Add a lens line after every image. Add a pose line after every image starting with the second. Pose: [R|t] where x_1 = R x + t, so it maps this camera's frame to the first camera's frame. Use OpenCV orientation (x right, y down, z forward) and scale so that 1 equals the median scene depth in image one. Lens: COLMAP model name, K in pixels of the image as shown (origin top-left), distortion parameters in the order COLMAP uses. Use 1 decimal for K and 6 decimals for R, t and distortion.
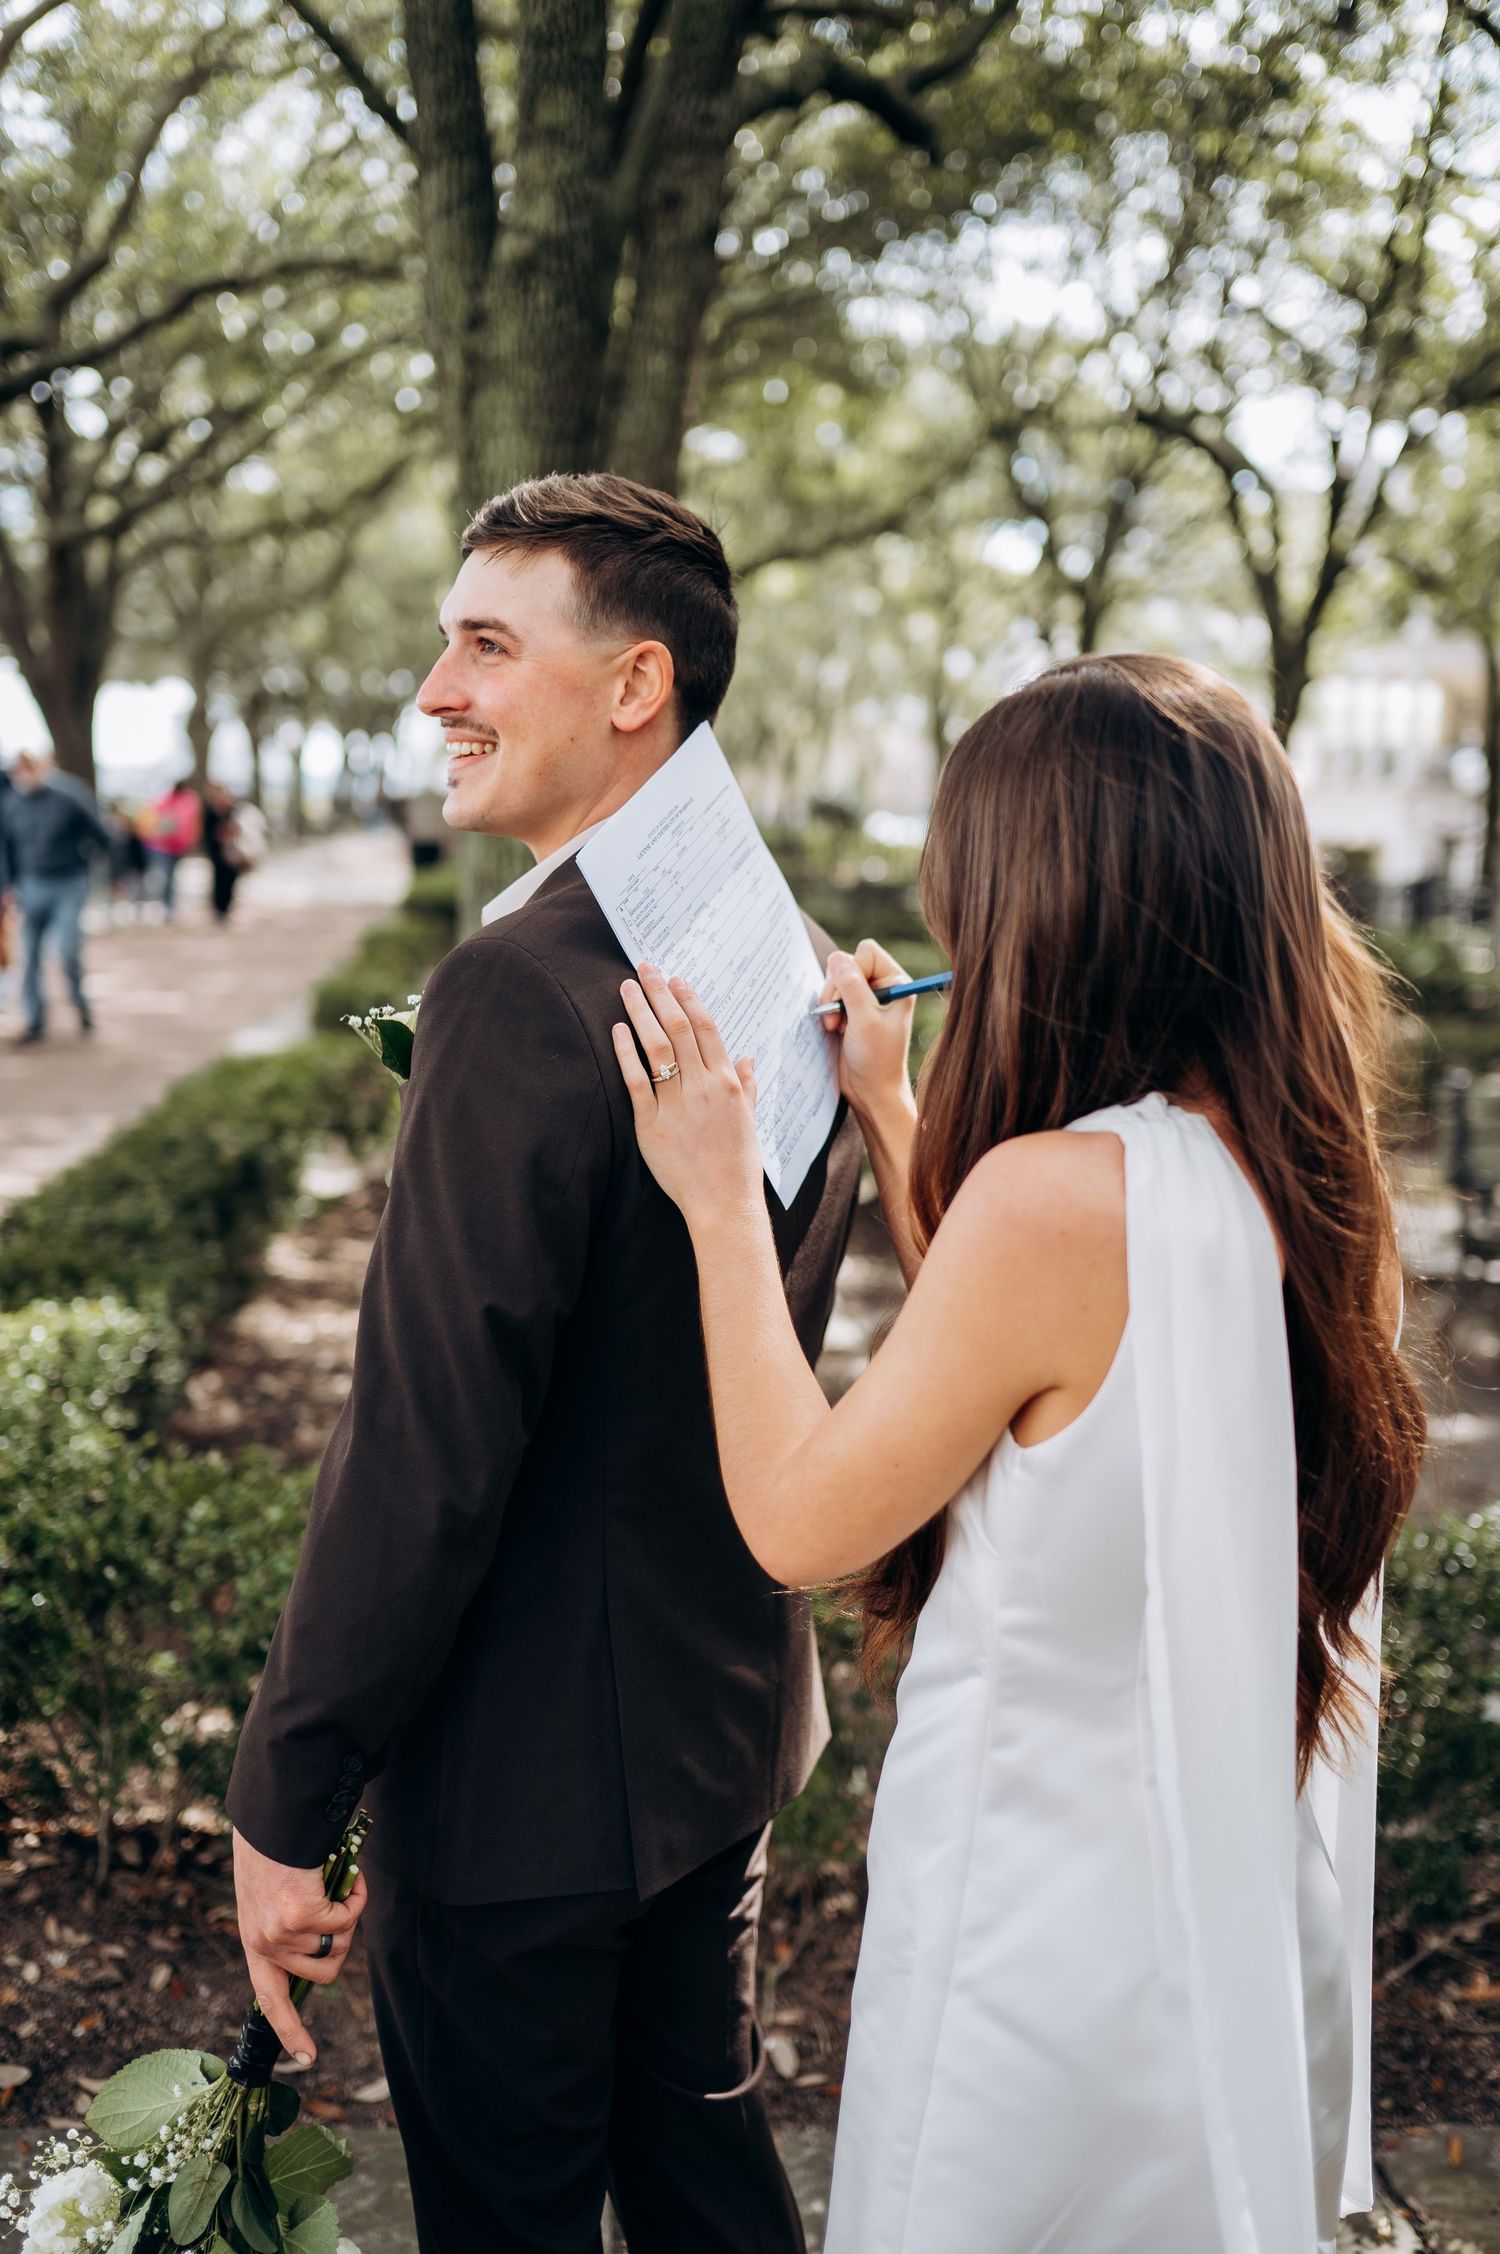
lens RADIAL K [[2245.1, 0, 749.7], [0, 2245.1, 1163.5], [0, 0, 1]] dist [-0.001894, -0.003542]
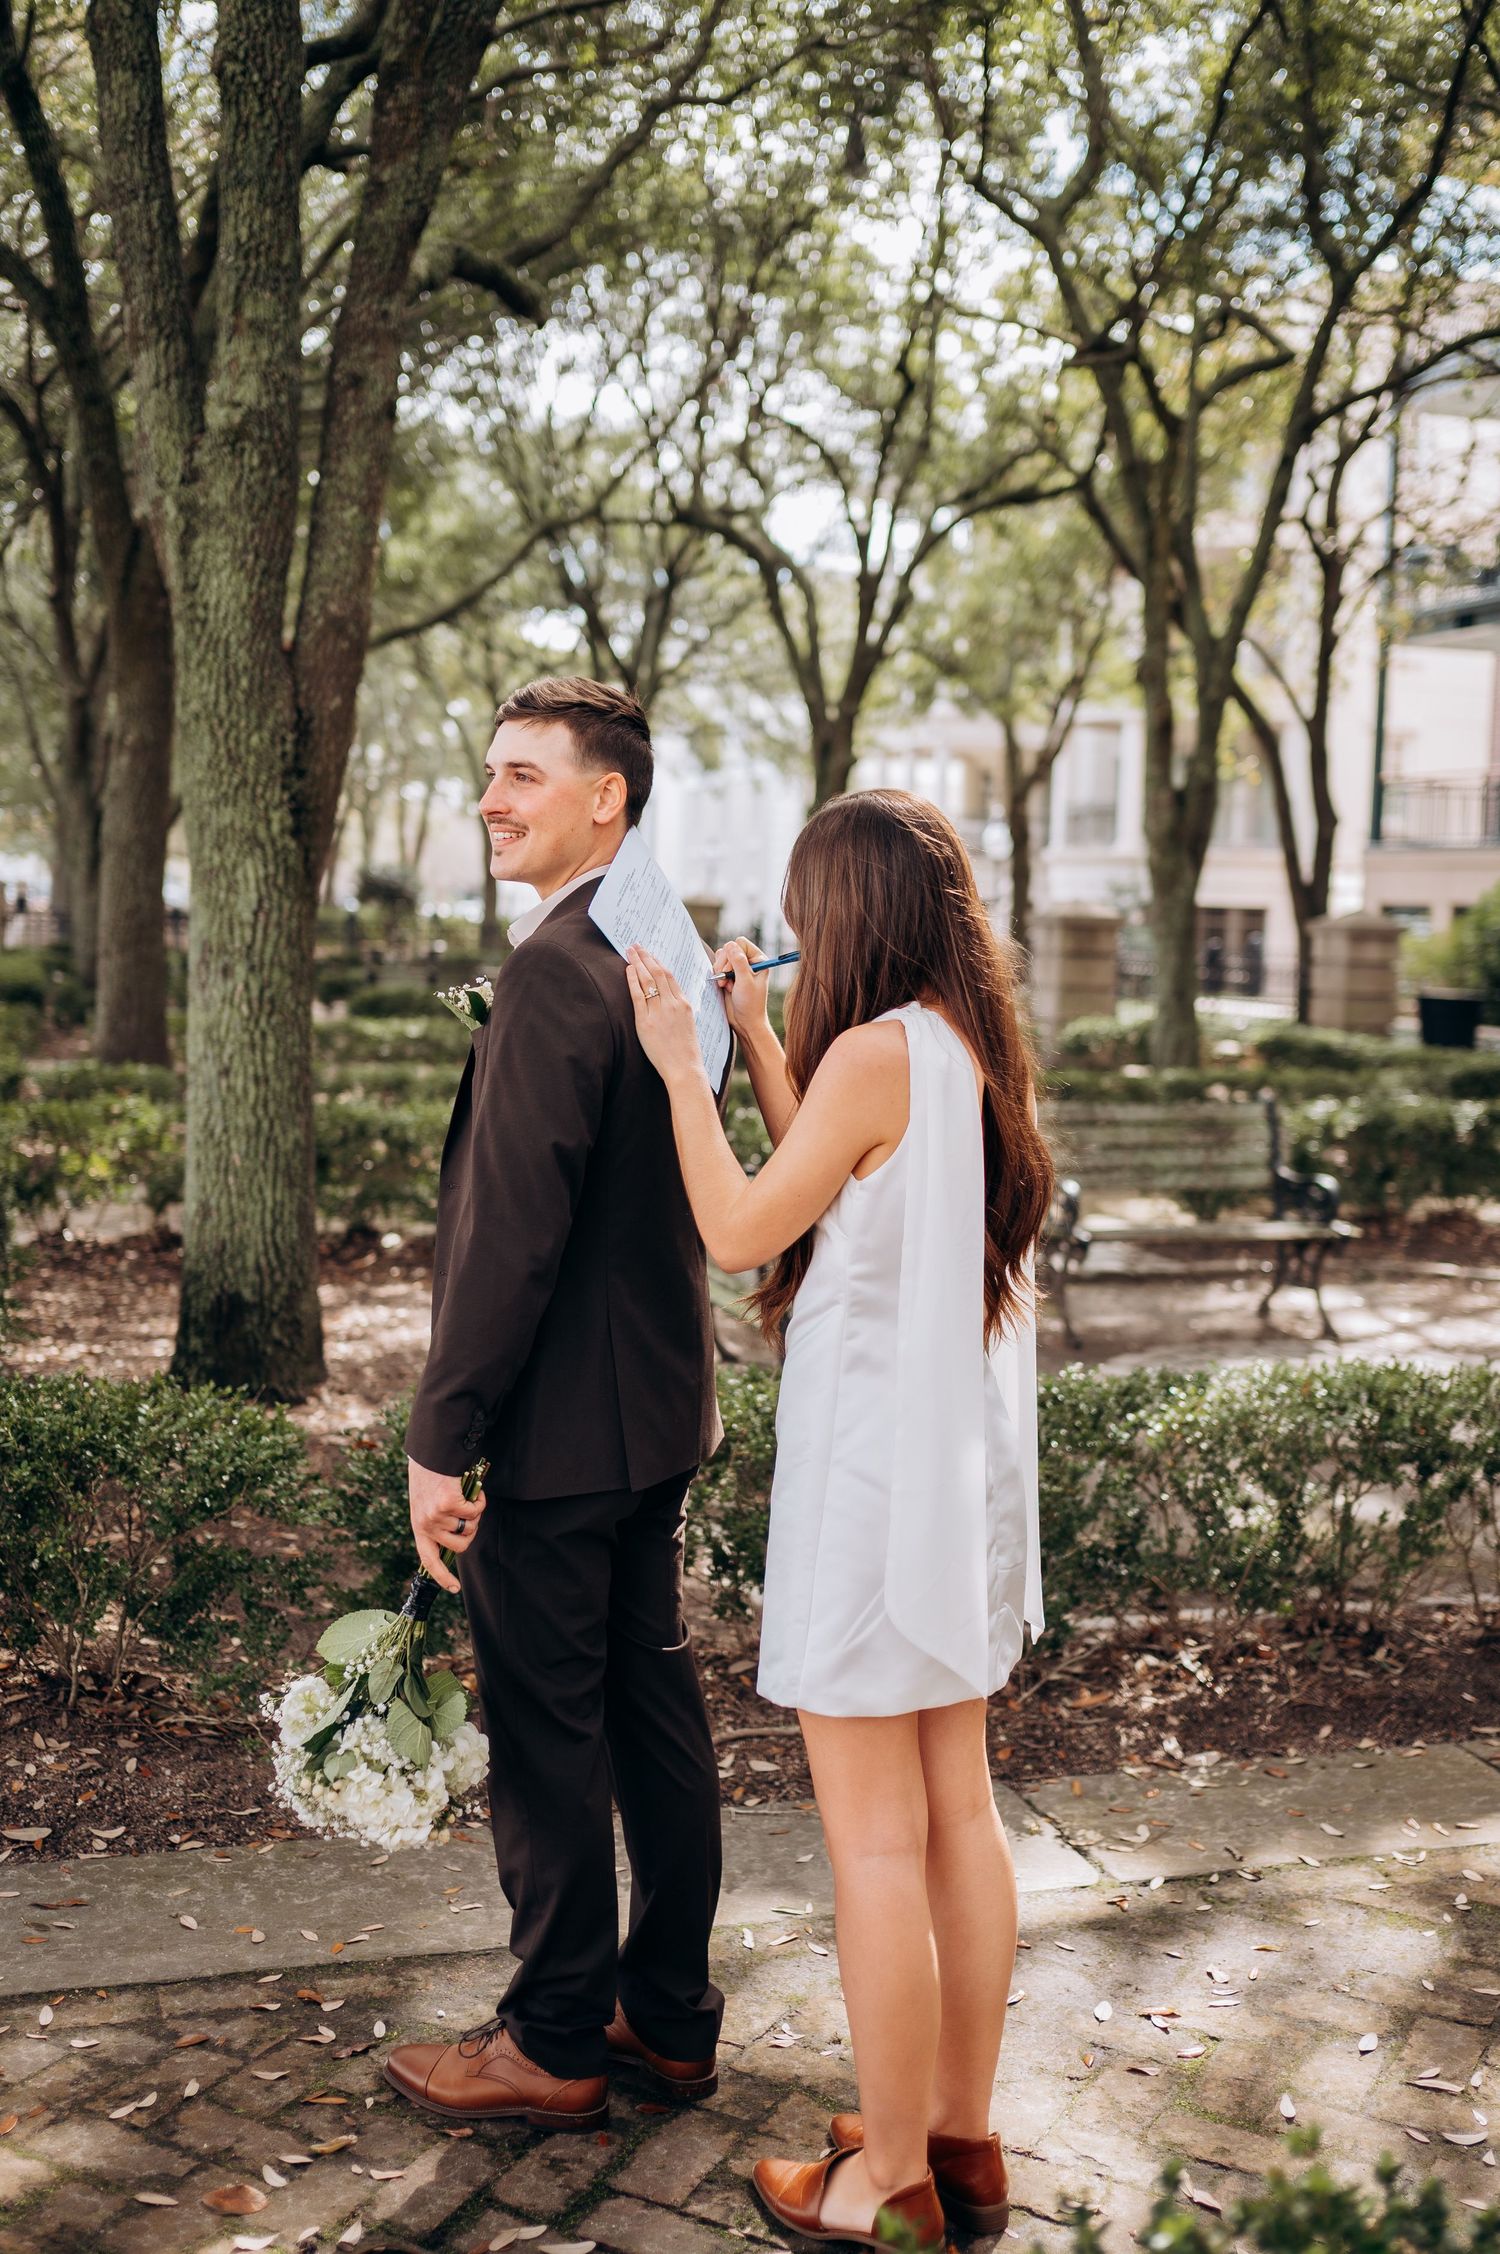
lens RADIAL K [[2275.2, 0, 768.1], [0, 2275.2, 1127.1], [0, 0, 1]] dist [-0.010264, 0.007584]
pose [[0.978466, -0.040654, 0.202363, -0.078046], [0.051147, 0.997590, -0.046893, 0.036618], [-0.199969, 0.056234, 0.978187, -0.204512]]
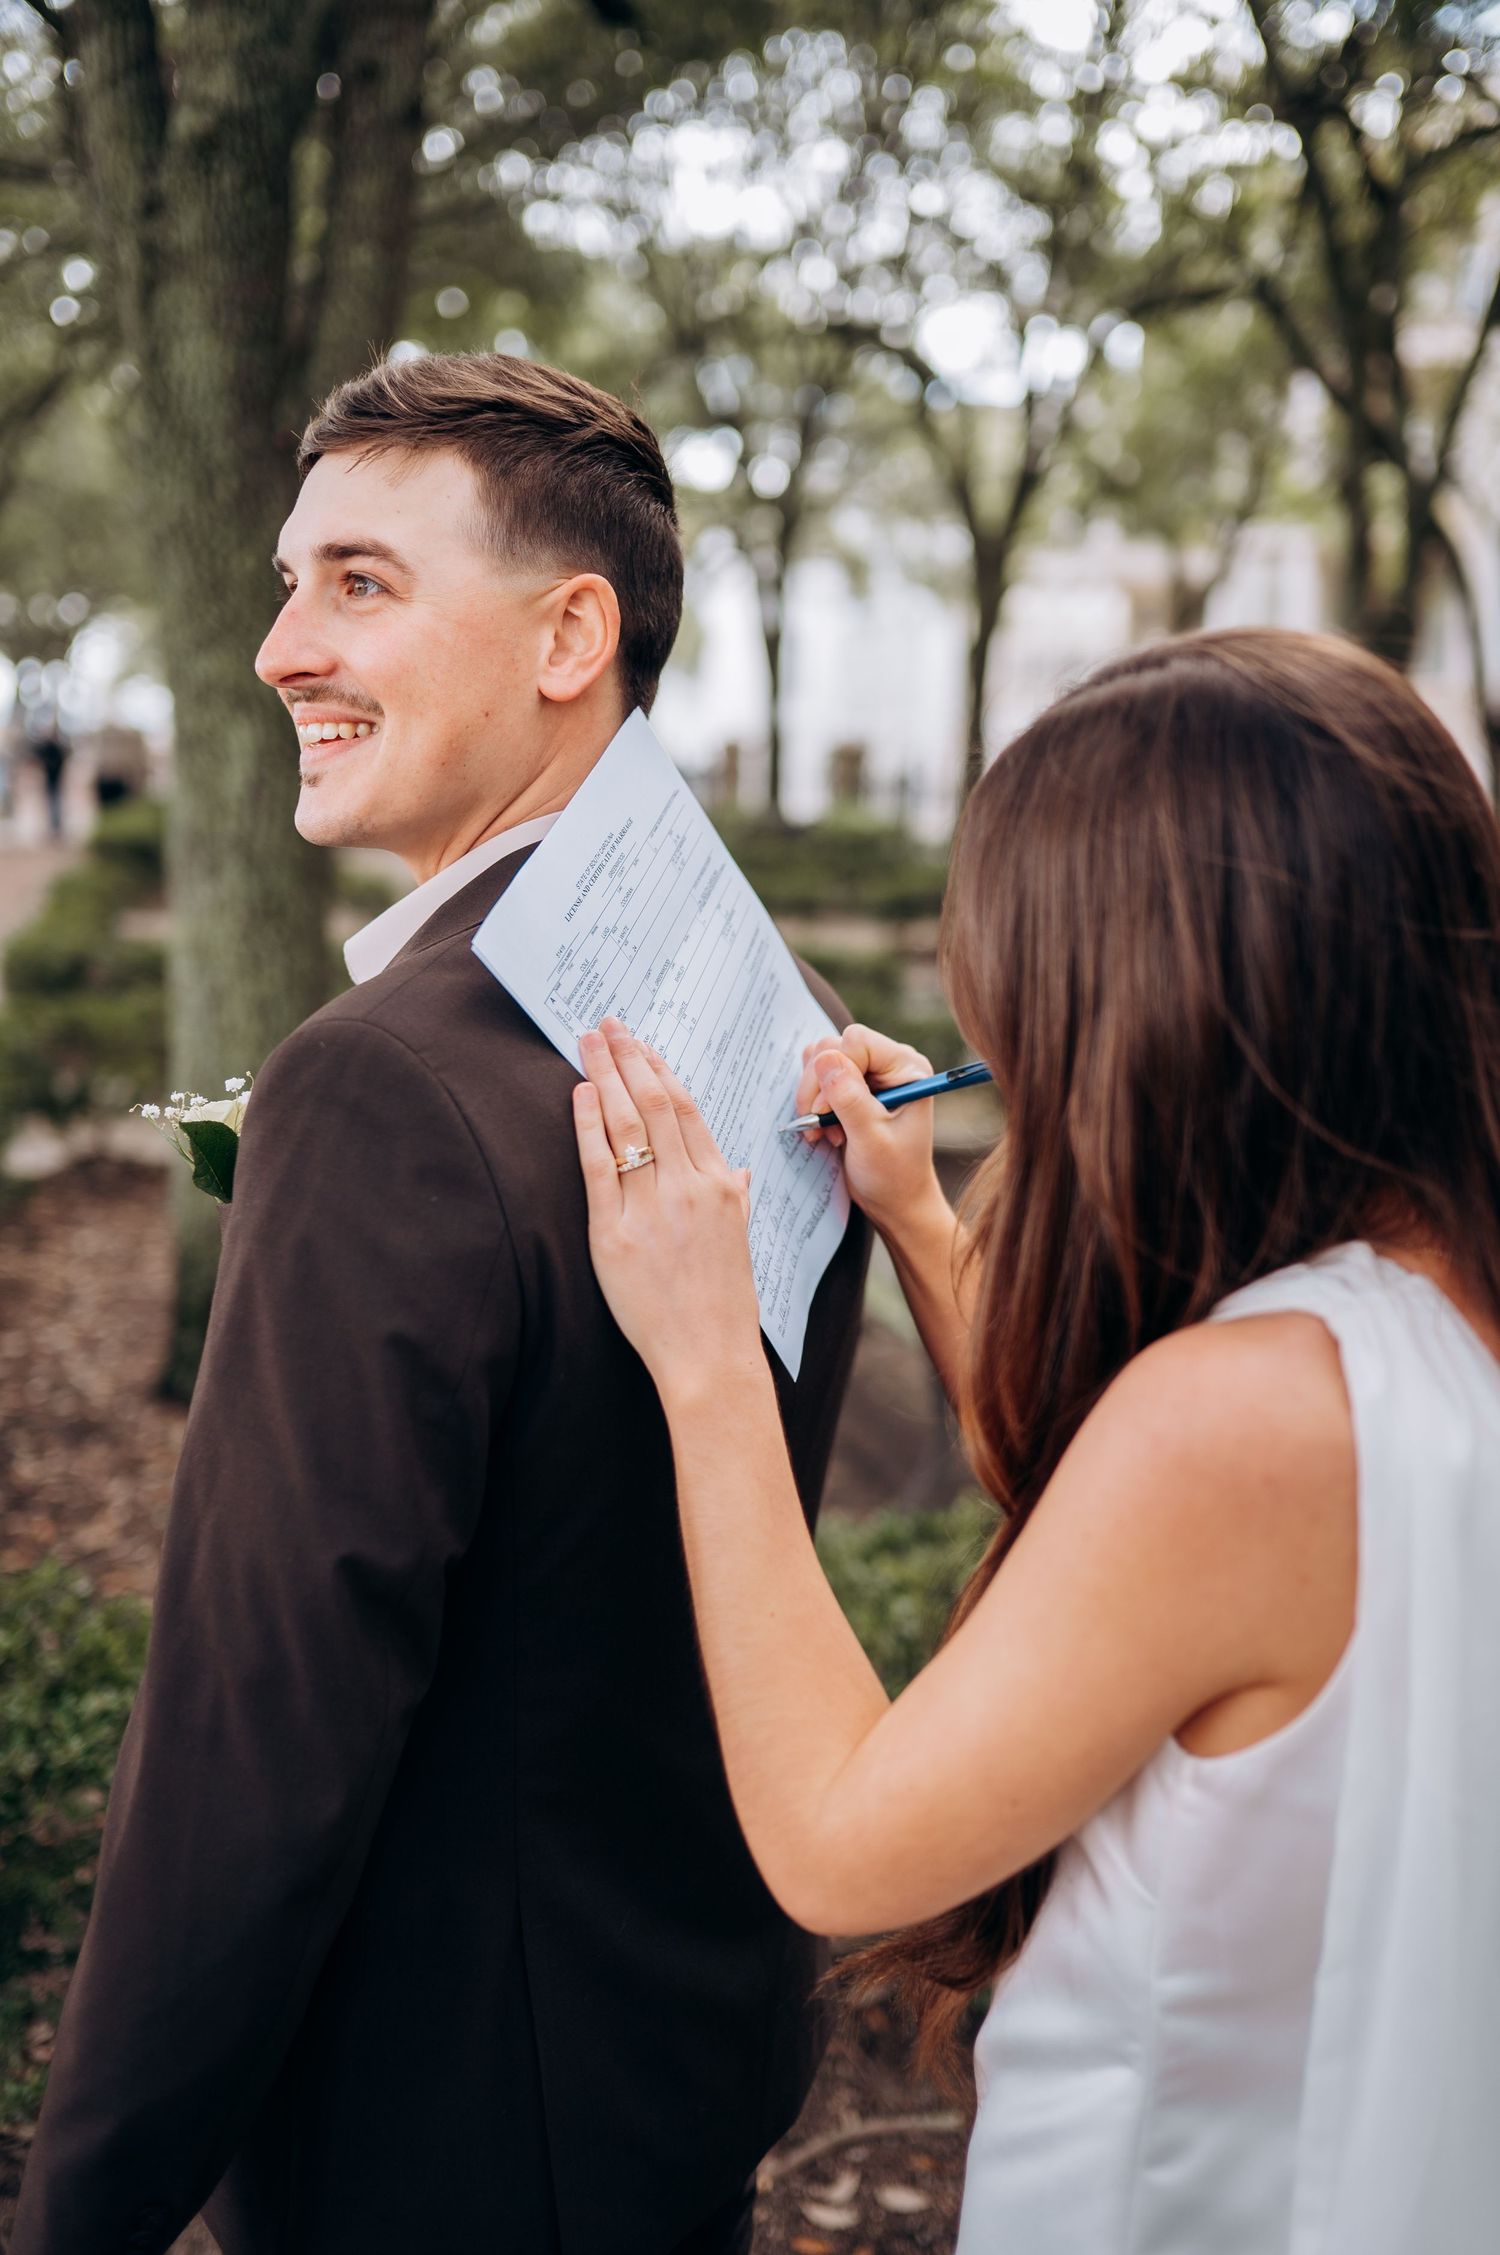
lens RADIAL K [[2276.2, 0, 768.2], [0, 2276.2, 1127.6], [0, 0, 1]] dist [-0.010264, 0.007584]
pose [[0.989708, -0.051381, 0.133557, -0.019284], [0.049166, 0.998594, 0.019830, -0.018446], [-0.134388, -0.013059, 0.990843, 0.073680]]
